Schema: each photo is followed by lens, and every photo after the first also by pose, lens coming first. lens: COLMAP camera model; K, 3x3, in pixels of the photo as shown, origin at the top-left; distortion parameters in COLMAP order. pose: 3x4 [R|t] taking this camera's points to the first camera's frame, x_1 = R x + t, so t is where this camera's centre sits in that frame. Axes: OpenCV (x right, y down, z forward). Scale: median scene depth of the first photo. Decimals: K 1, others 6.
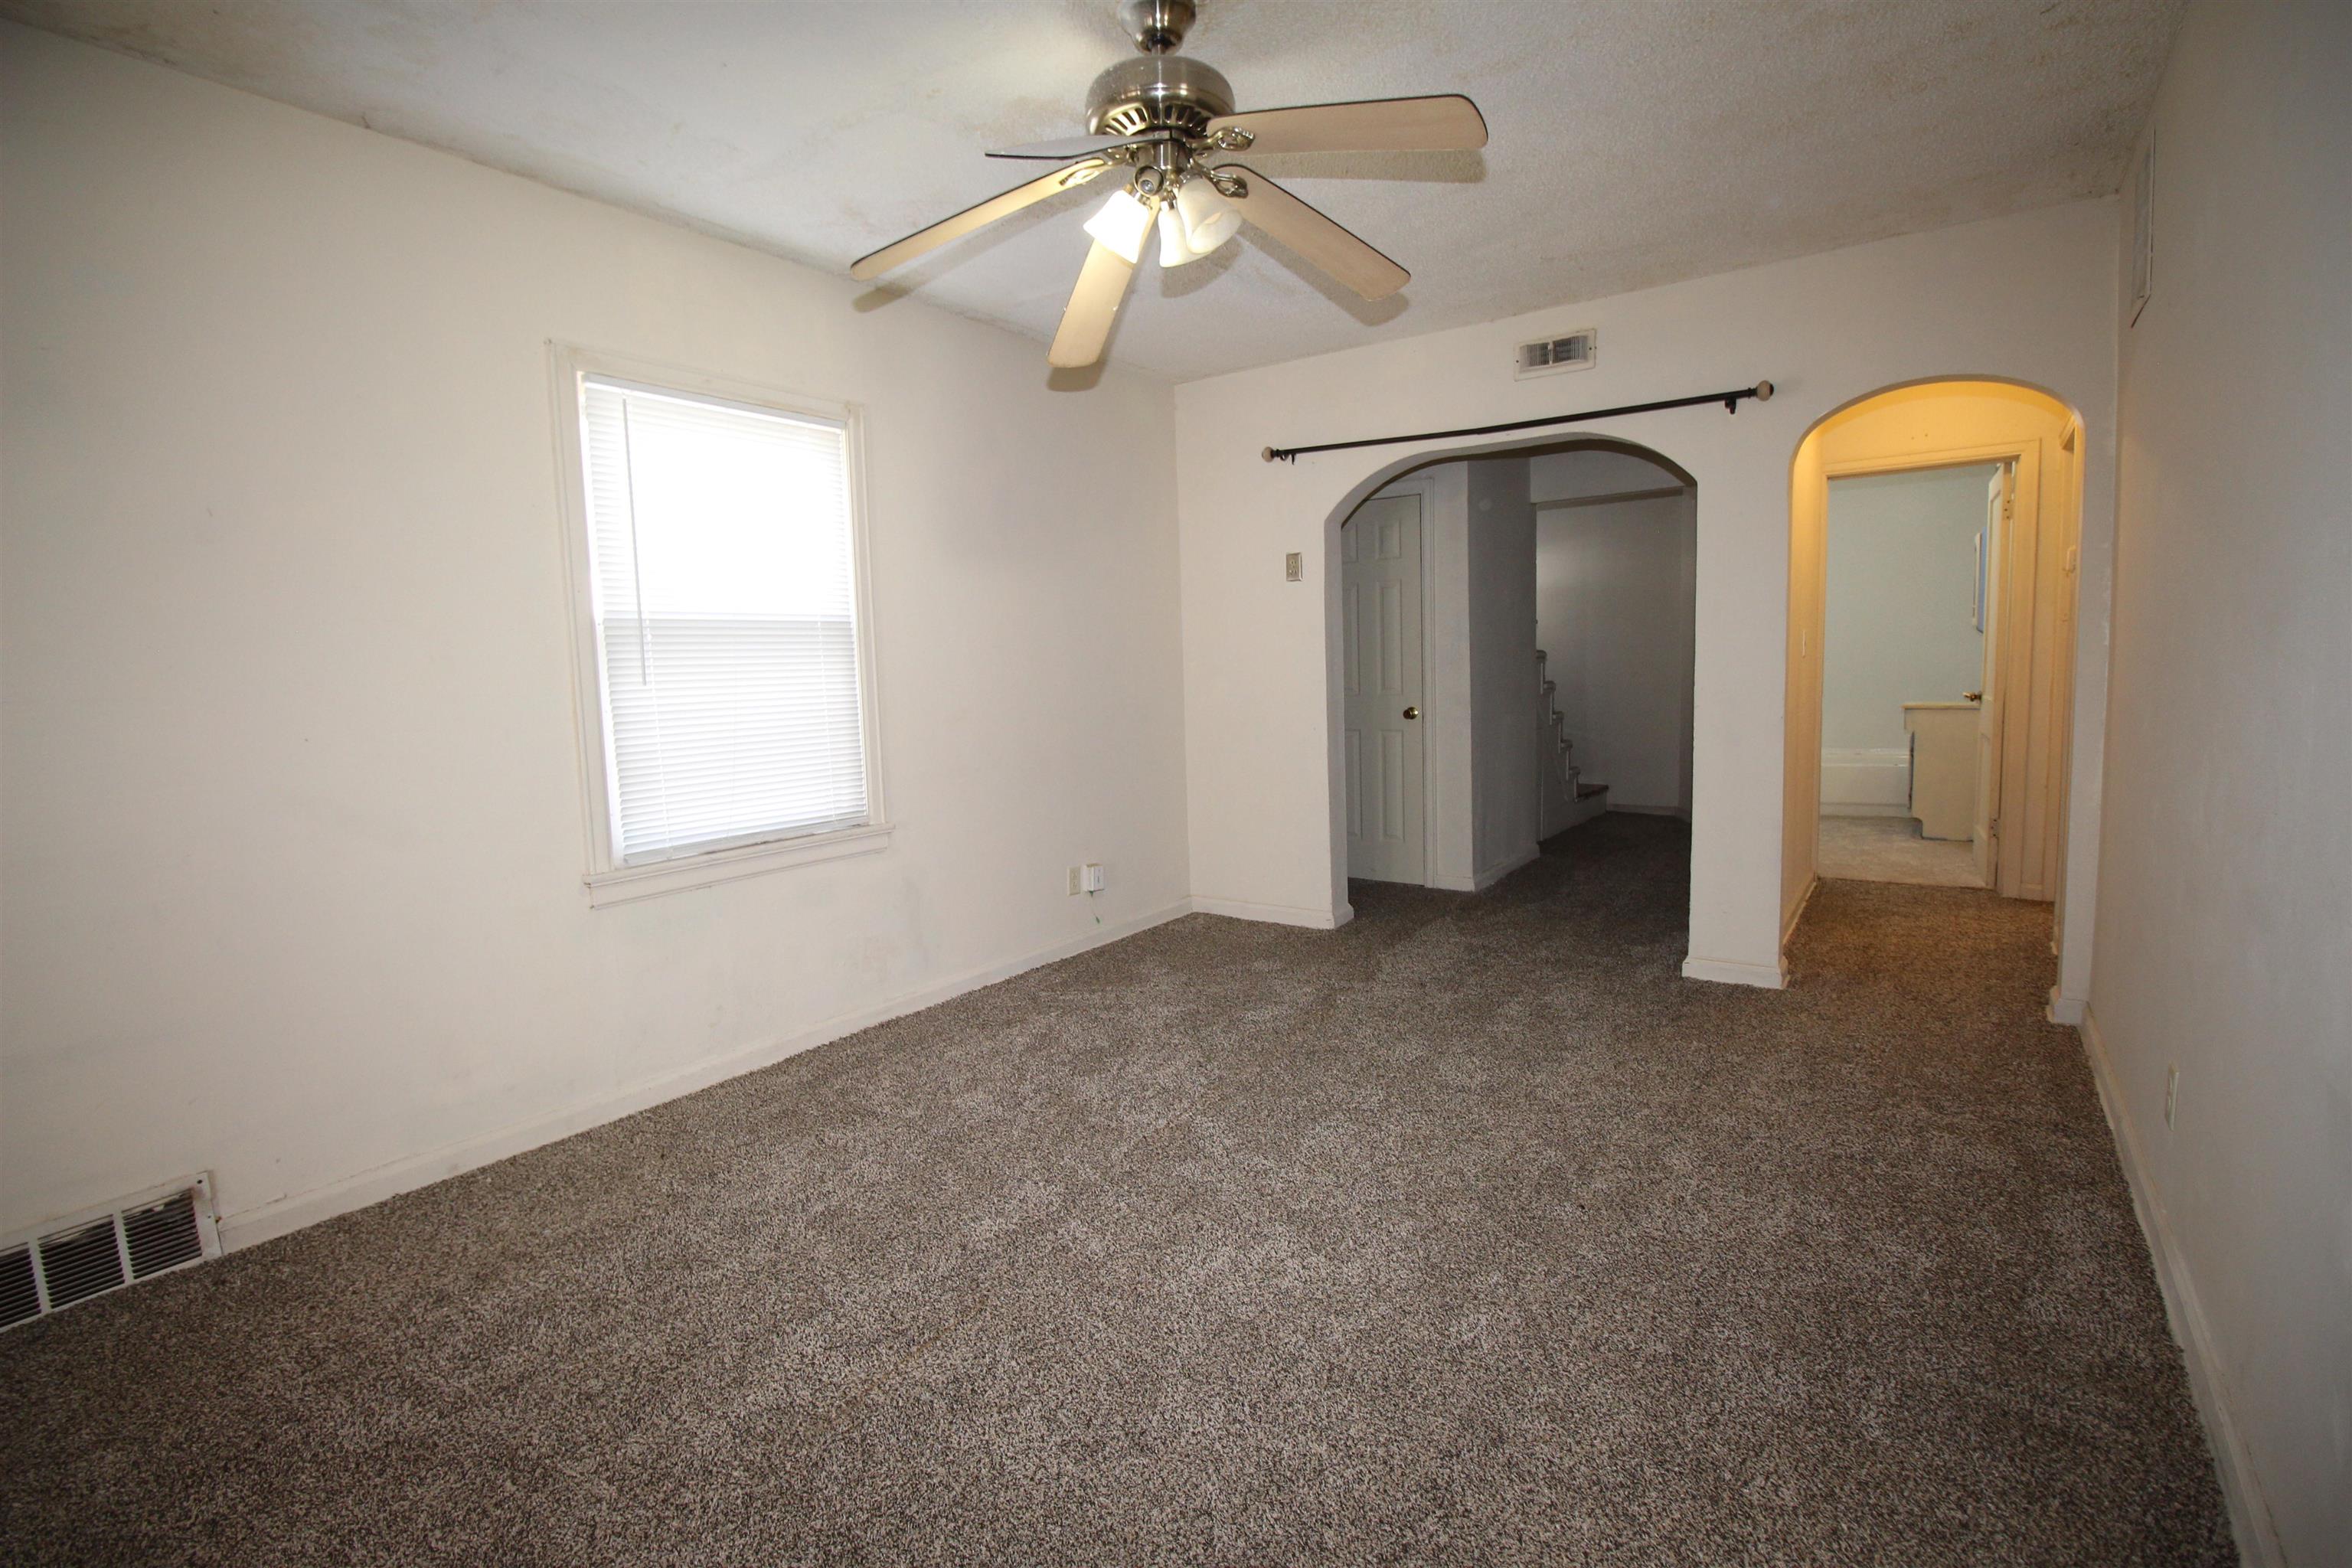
lens RADIAL K [[1117.3, 0, 1176.0], [0, 1117.3, 784.0], [0, 0, 1]] dist [-0.002386, -0.007154]
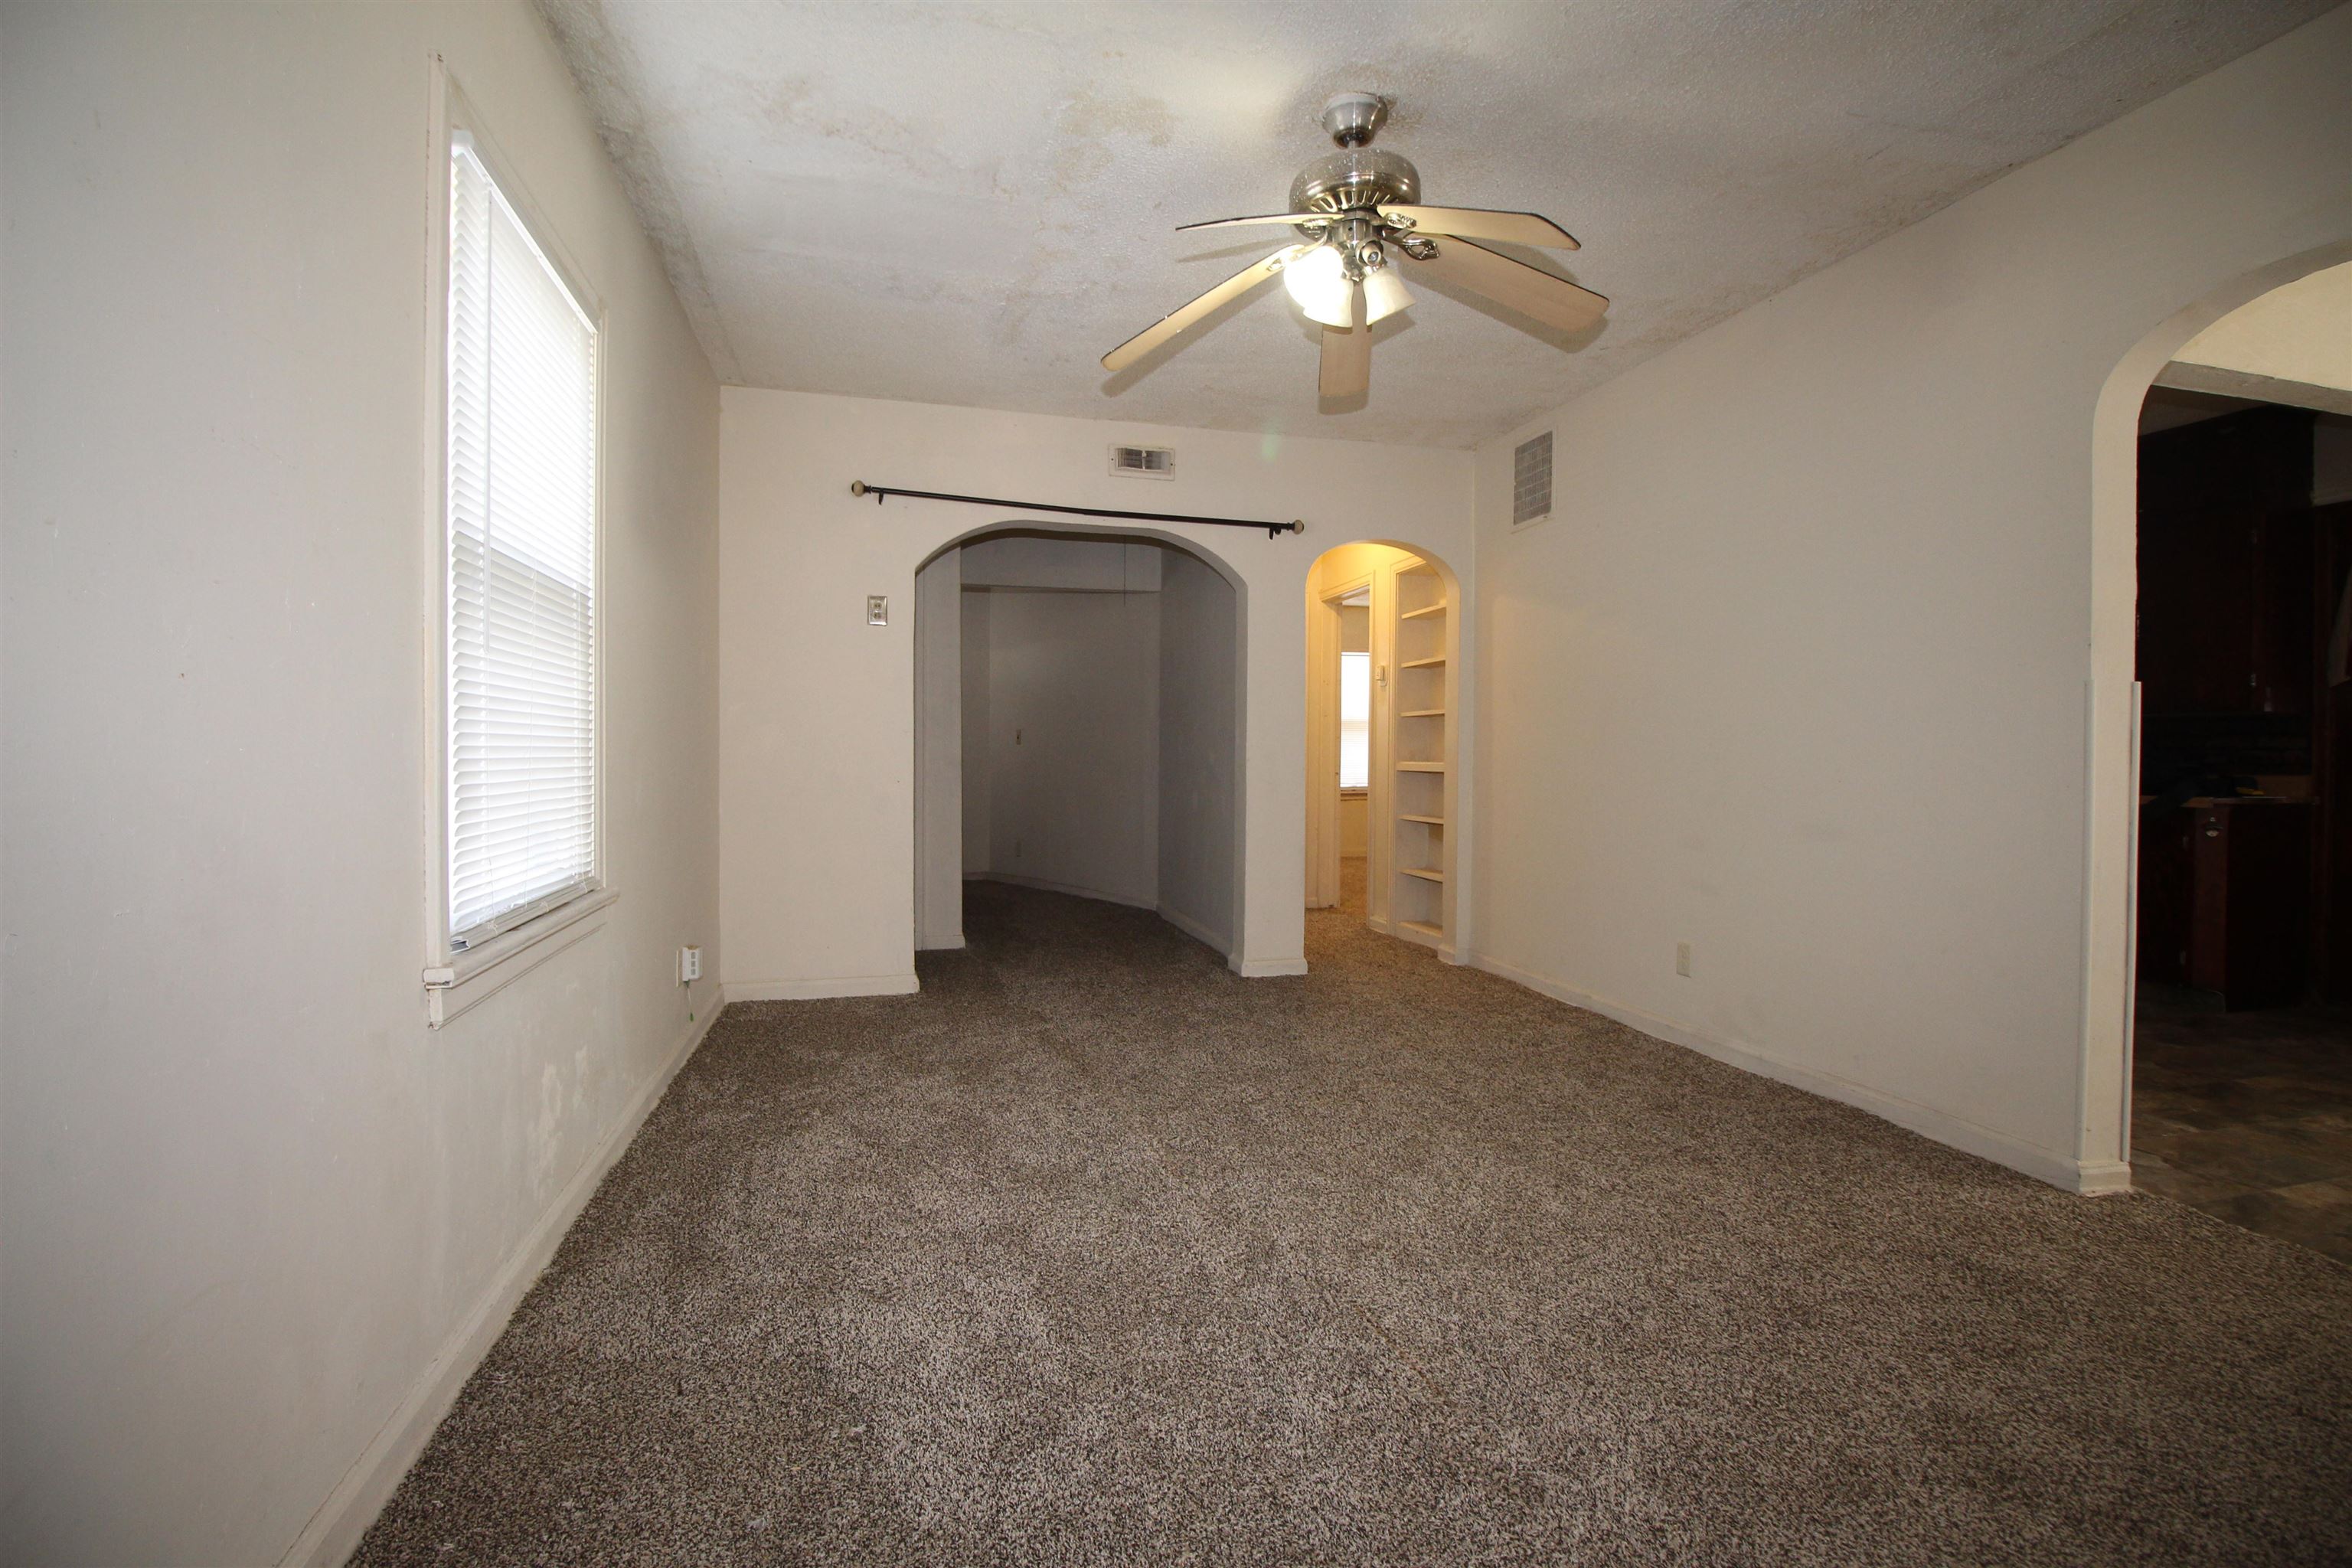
lens RADIAL K [[1117.3, 0, 1176.0], [0, 1117.3, 784.0], [0, 0, 1]] dist [-0.002386, -0.007154]
pose [[0.617014, 0.017073, 0.786767, -0.623984], [0.064115, 0.995350, -0.071881, 0.048179], [-0.784336, 0.094795, 0.613050, 0.304238]]
